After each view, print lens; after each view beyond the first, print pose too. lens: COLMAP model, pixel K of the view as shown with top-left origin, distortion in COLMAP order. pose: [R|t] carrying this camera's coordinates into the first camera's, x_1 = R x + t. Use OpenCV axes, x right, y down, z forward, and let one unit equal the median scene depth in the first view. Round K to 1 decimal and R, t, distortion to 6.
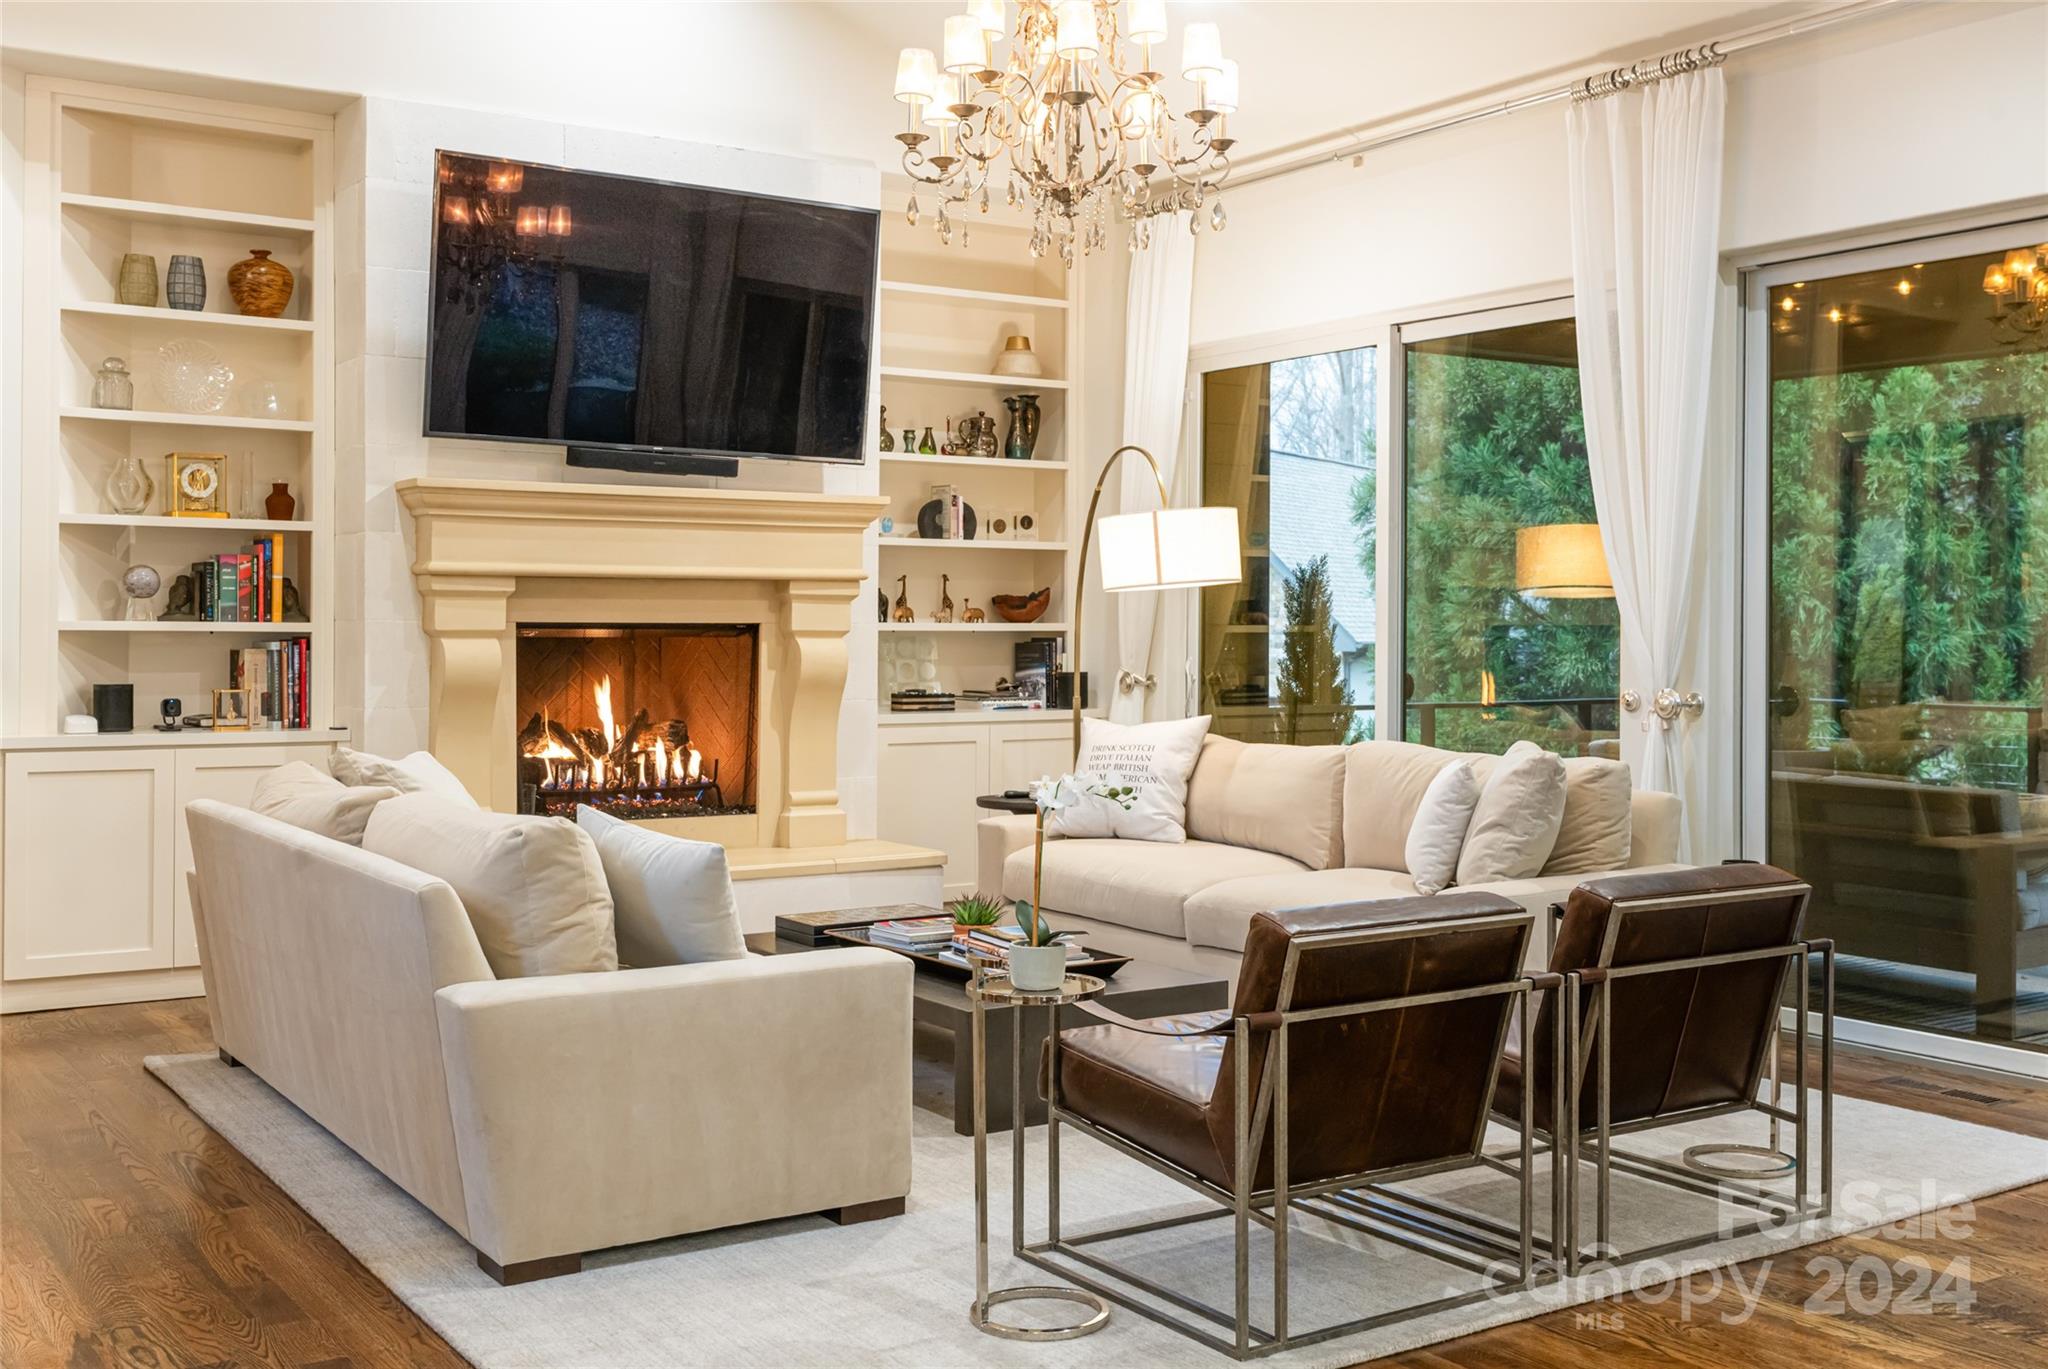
lens RADIAL K [[2061.2, 0, 1024.6], [0, 2061.2, 628.2], [0, 0, 1]] dist [-0.005555, -0.000362]
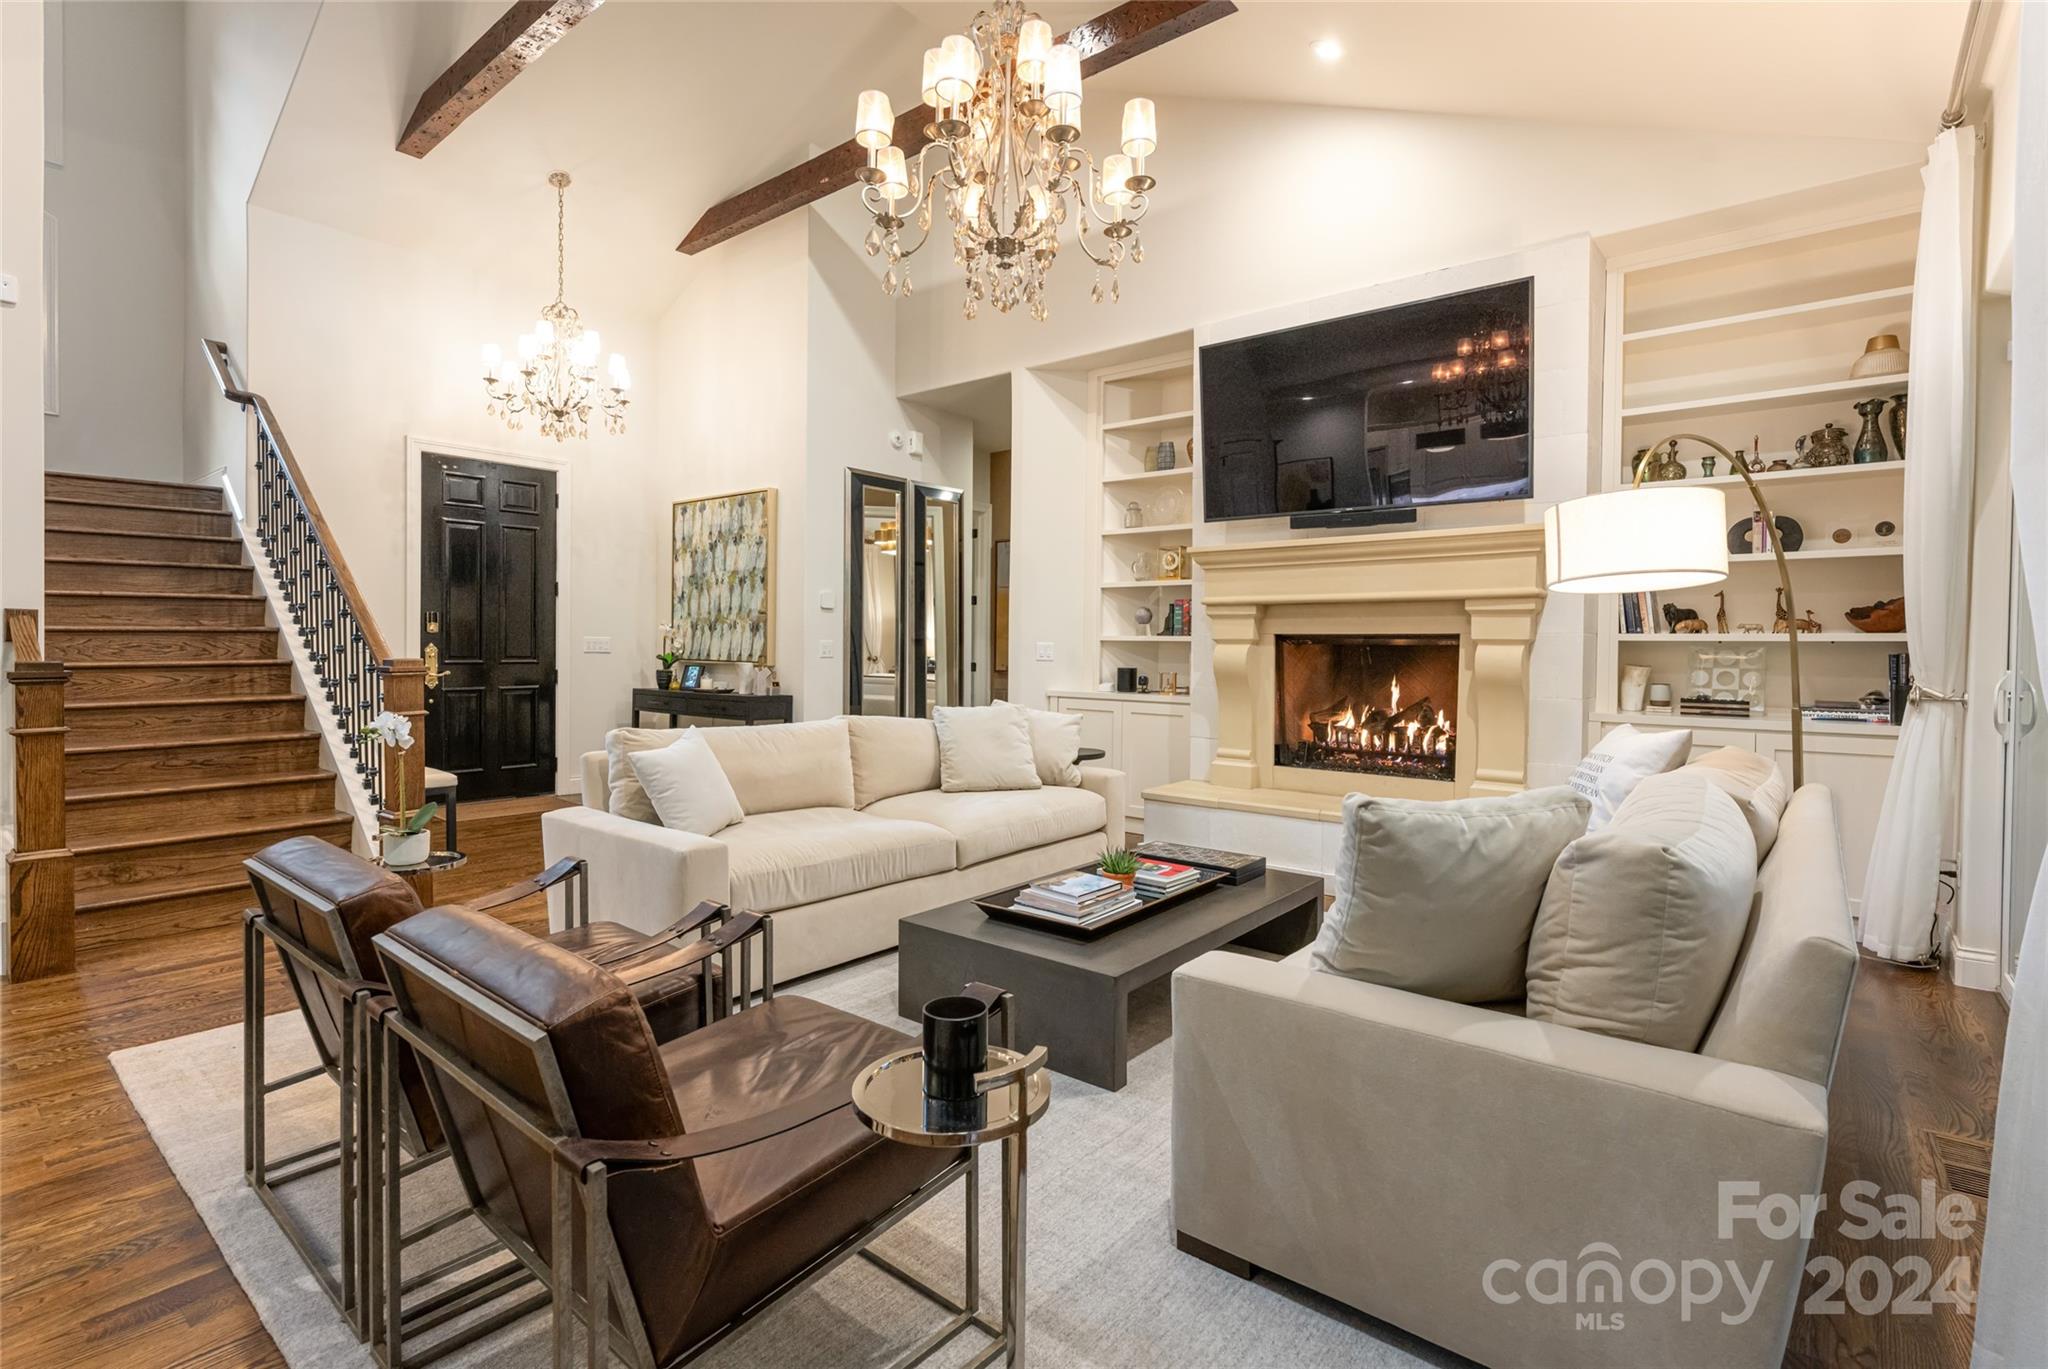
lens RADIAL K [[977.3, 0, 1021.1], [0, 977.3, 655.6], [0, 0, 1]] dist [0.000483, 0.000036]
pose [[0.285144, 0.009415, -0.958438, 0.402558], [-0.007467, 0.999943, 0.007601, 0.009207], [0.958456, 0.004989, 0.285198, 0.603379]]
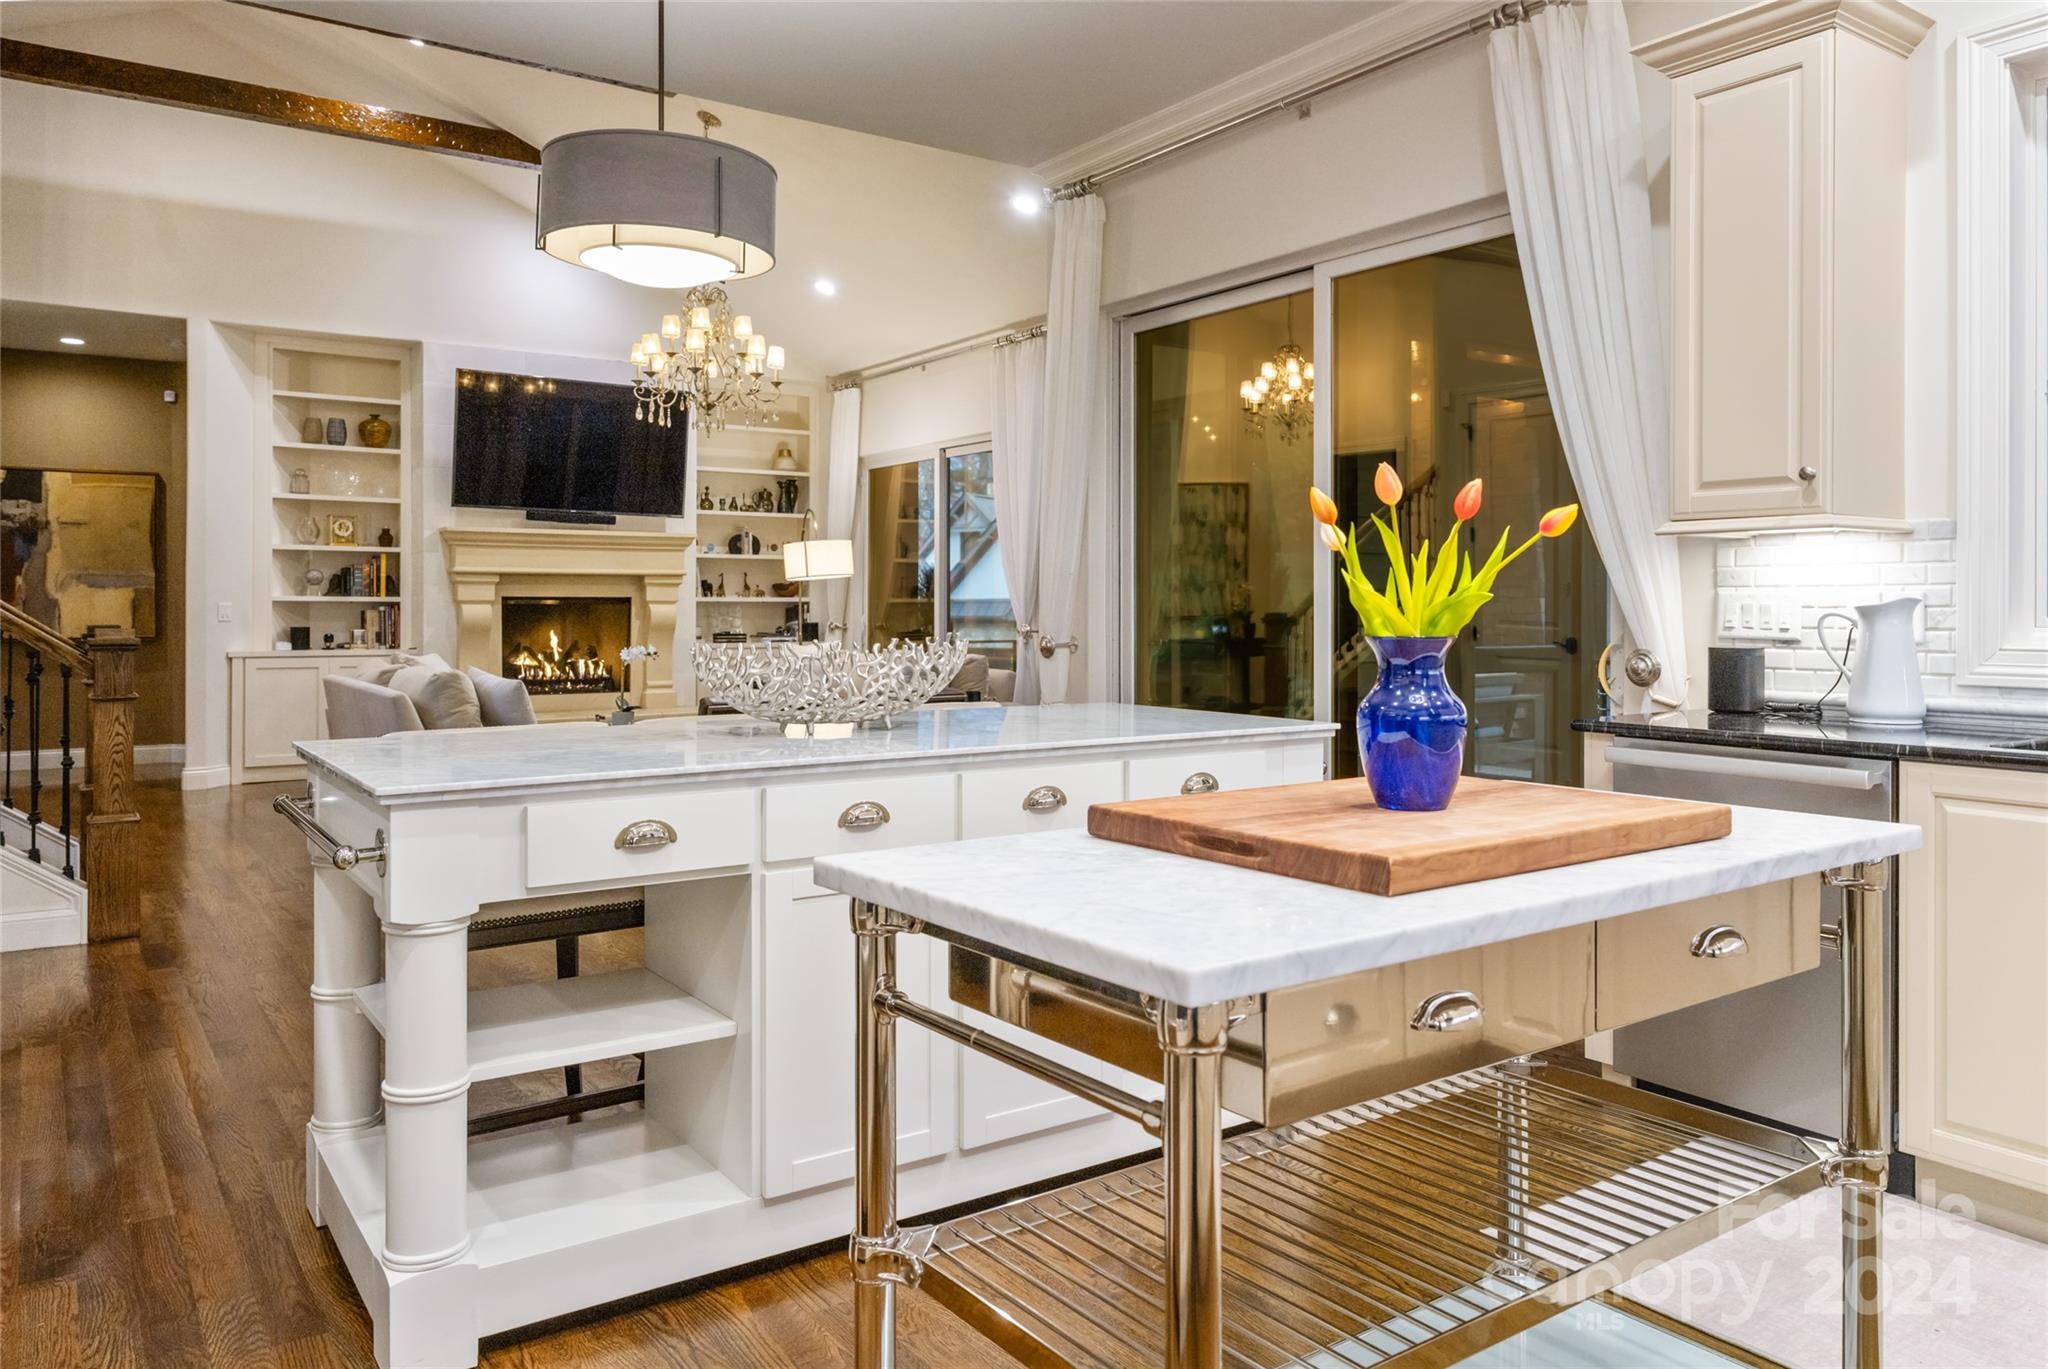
lens RADIAL K [[1411.6, 0, 1027.1], [0, 1411.6, 607.7], [0, 0, 1]] dist [0.000132, -0.000500]
pose [[0.999764, -0.003953, 0.021381, 0.243569], [0.003997, 0.999990, -0.001990, 0.013027], [-0.021373, 0.002075, 0.999769, -0.409982]]
